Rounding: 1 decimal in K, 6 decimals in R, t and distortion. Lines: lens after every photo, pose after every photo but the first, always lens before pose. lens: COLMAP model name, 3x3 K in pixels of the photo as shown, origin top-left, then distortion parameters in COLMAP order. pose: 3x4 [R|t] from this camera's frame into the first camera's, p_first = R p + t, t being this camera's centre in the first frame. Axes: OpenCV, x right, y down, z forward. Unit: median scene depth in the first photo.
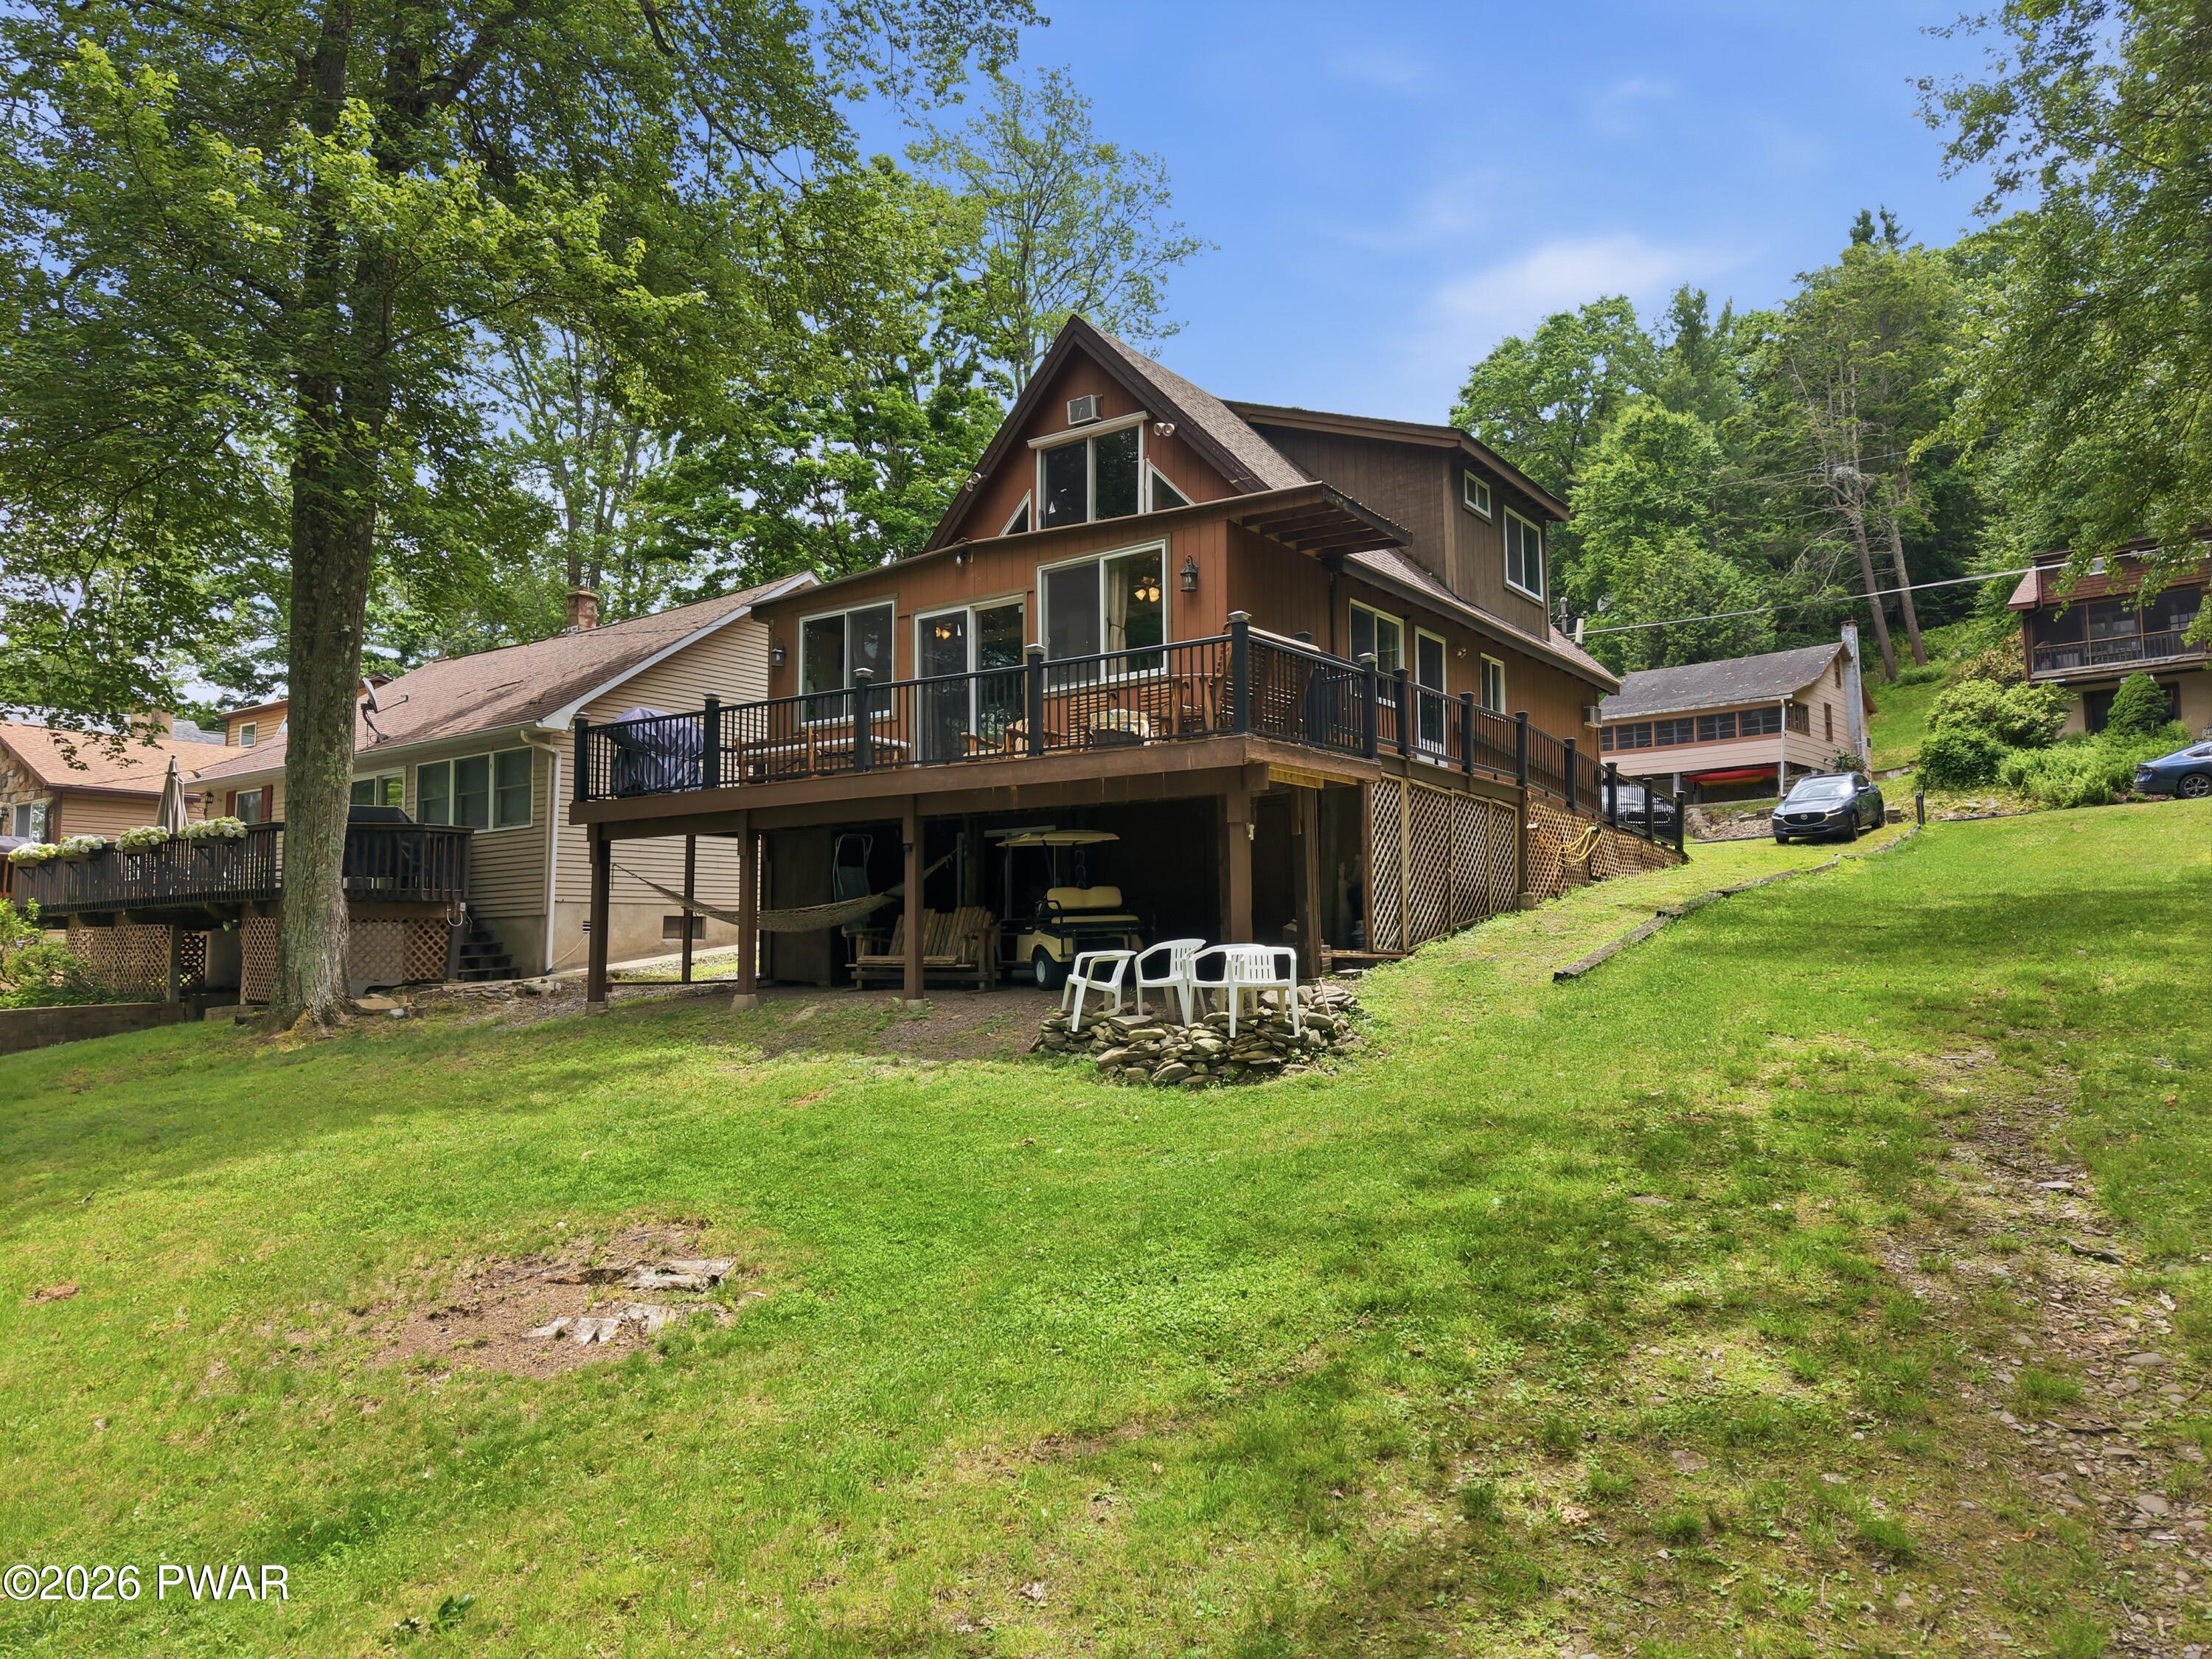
lens RADIAL K [[1475.9, 0, 1106.0], [0, 1475.9, 829.5], [0, 0, 1]] dist [0.018227, -0.013907]
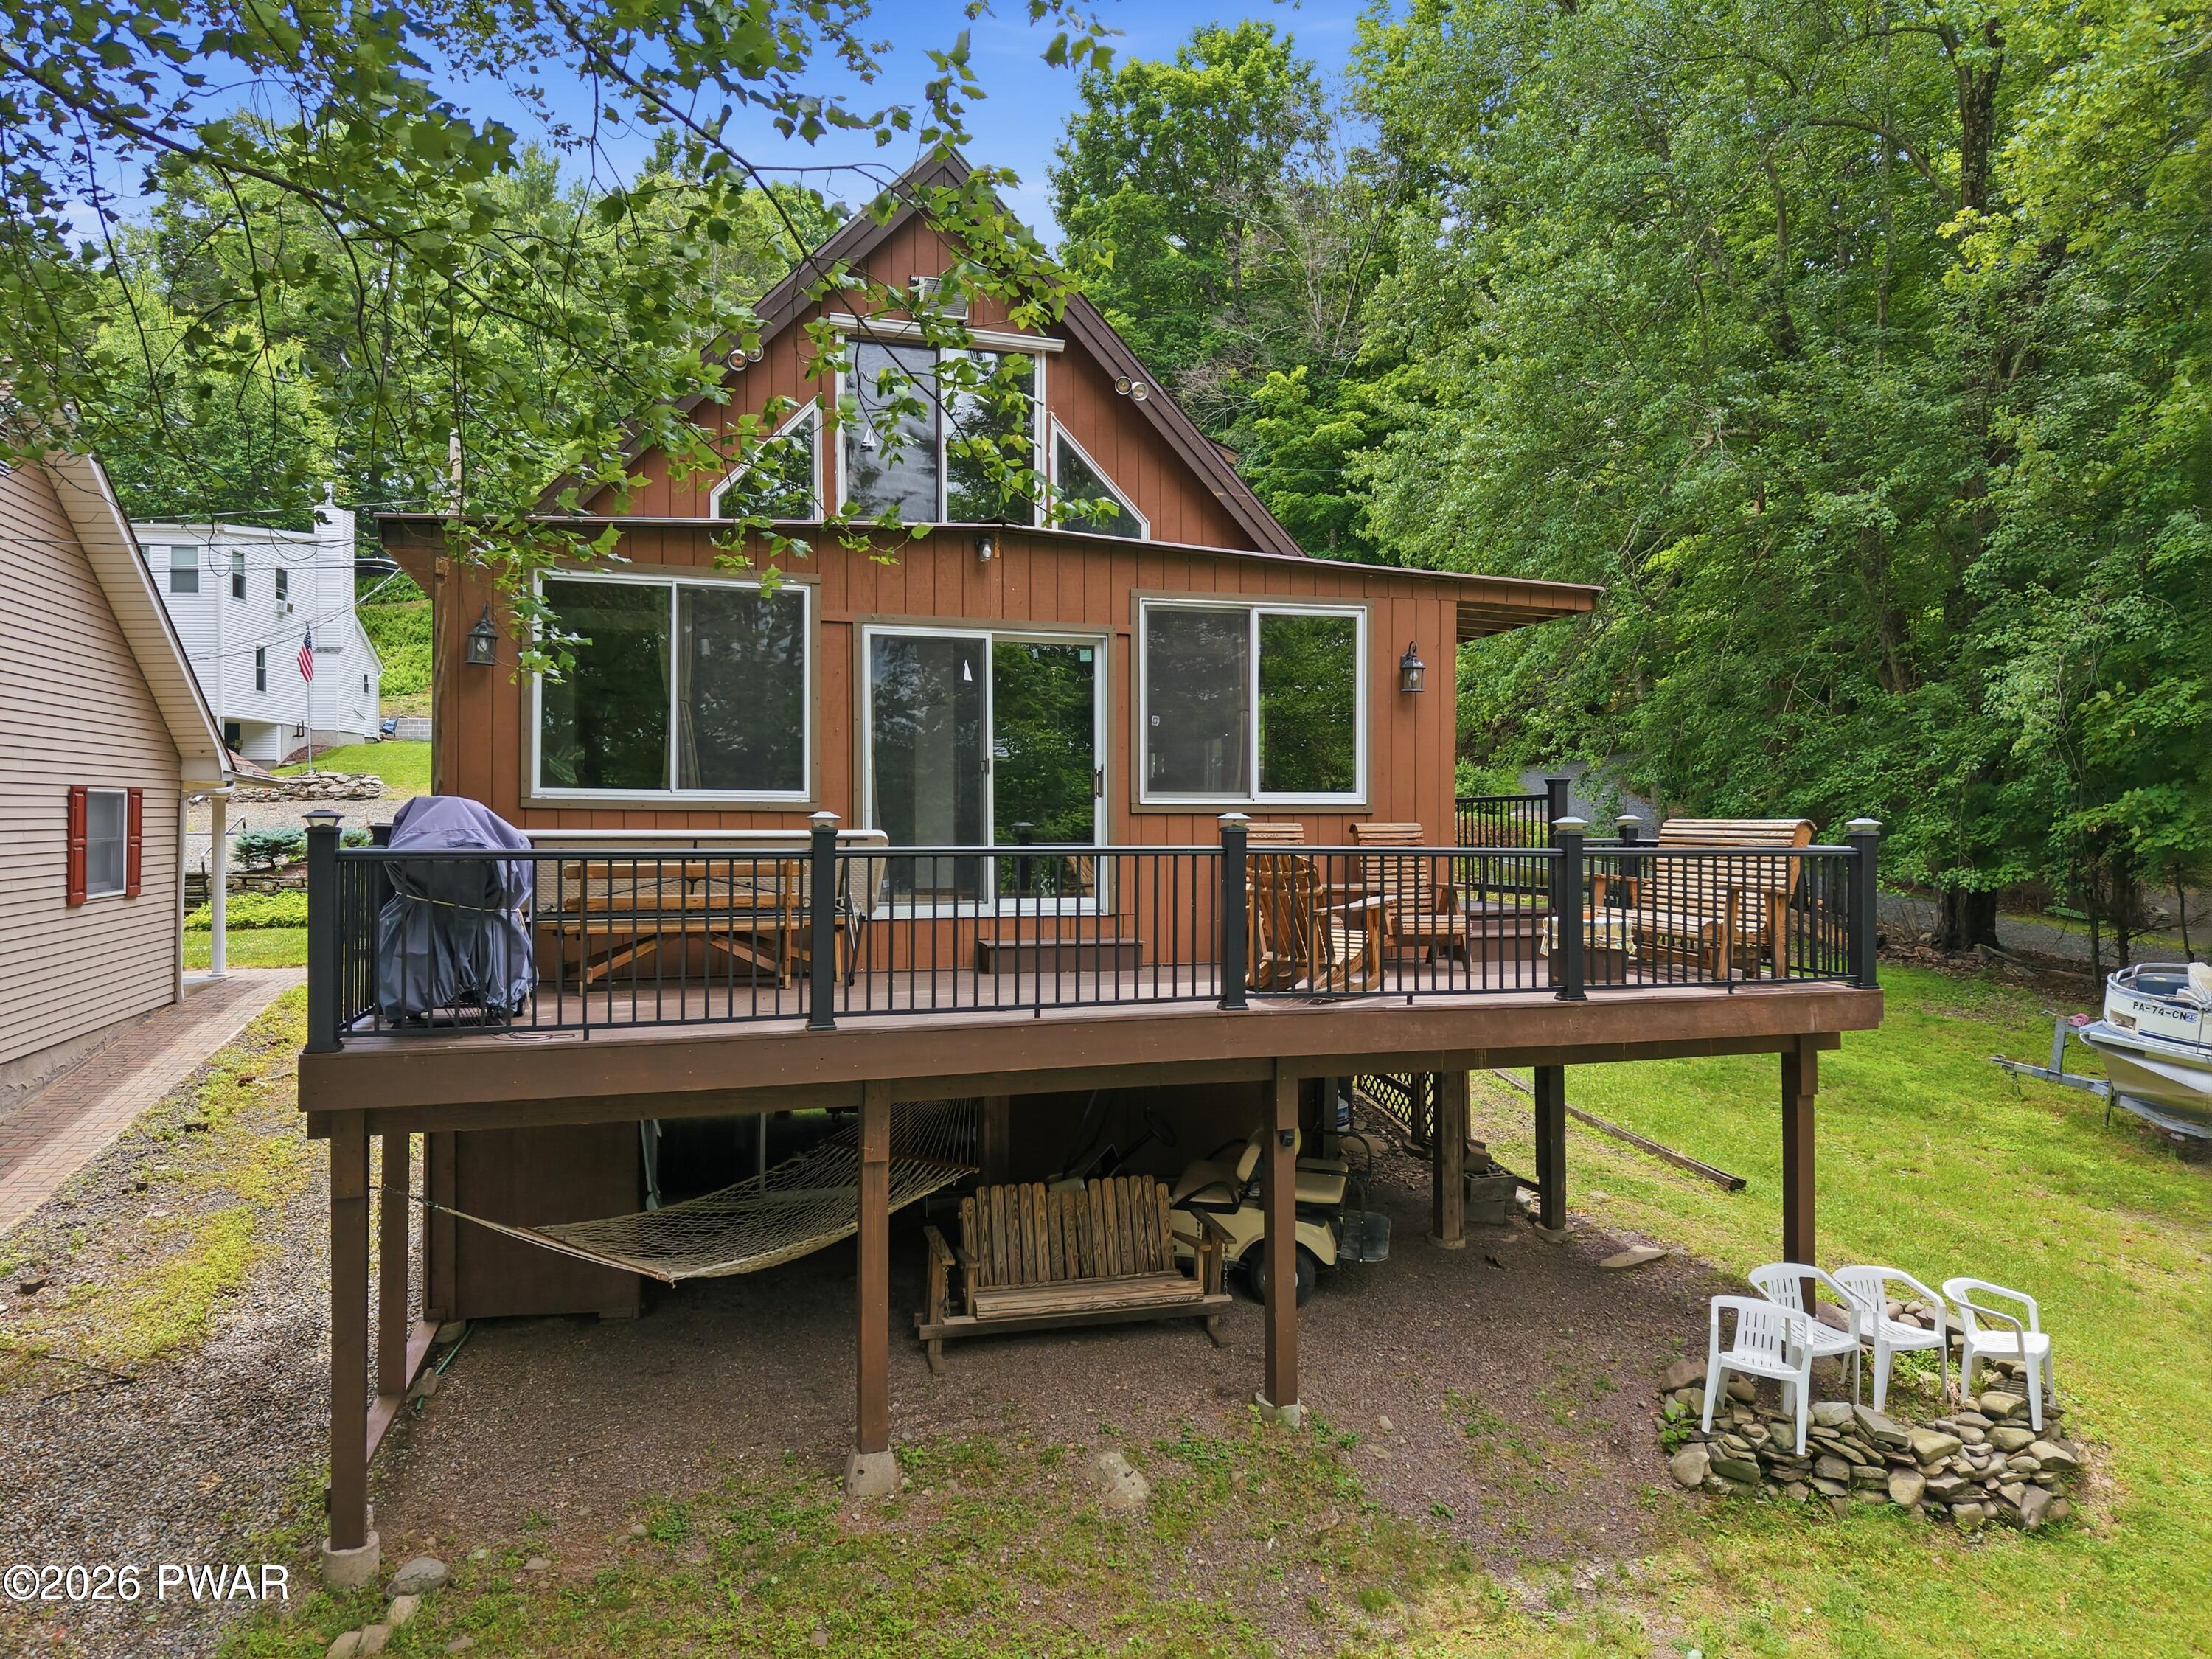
lens RADIAL K [[1475.9, 0, 1106.0], [0, 1475.9, 829.5], [0, 0, 1]] dist [0.018227, -0.013907]
pose [[0.607811, 0.008435, 0.794037, -0.486985], [-0.082547, 0.995197, 0.052616, -0.100430], [-0.789779, -0.097526, 0.605588, 0.558019]]
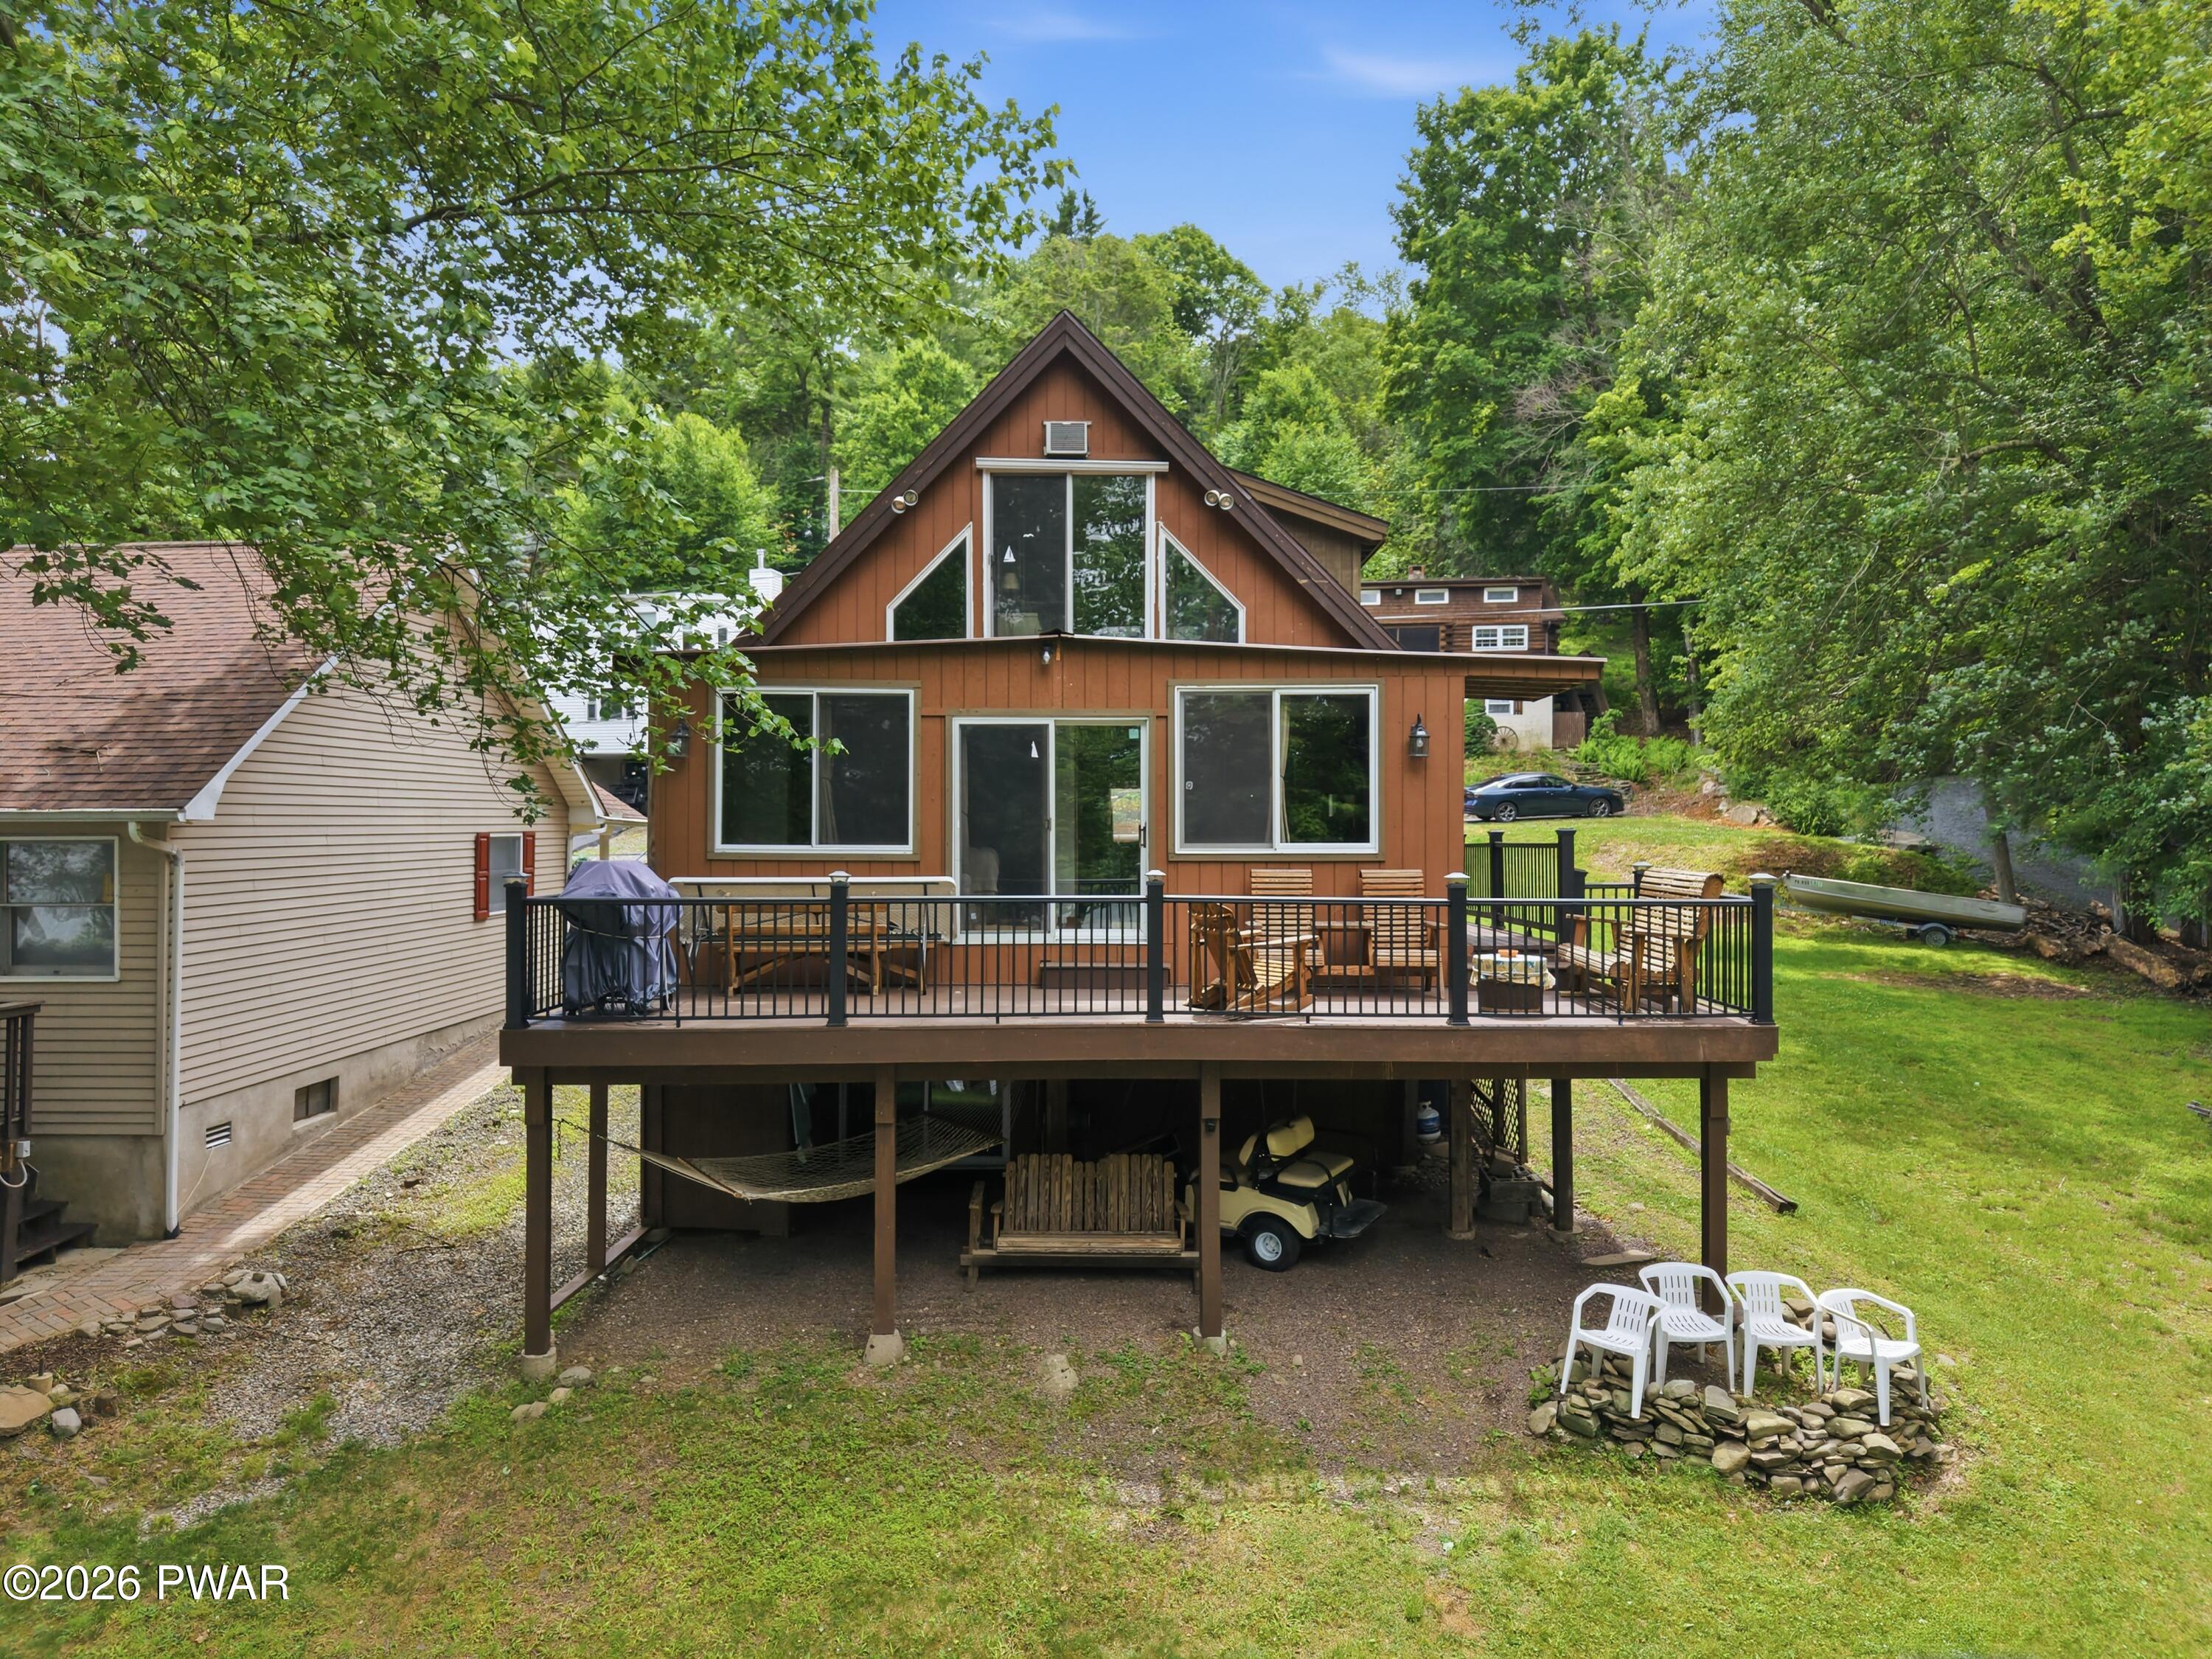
lens RADIAL K [[1484.1, 0, 1110.5], [0, 1484.1, 820.0], [0, 0, 1]] dist [0.009449, -0.001372]
pose [[0.806260, 0.015442, 0.591360, -0.468836], [-0.064118, 0.996051, 0.061408, -0.137571], [-0.588076, -0.087428, 0.804066, 0.353482]]
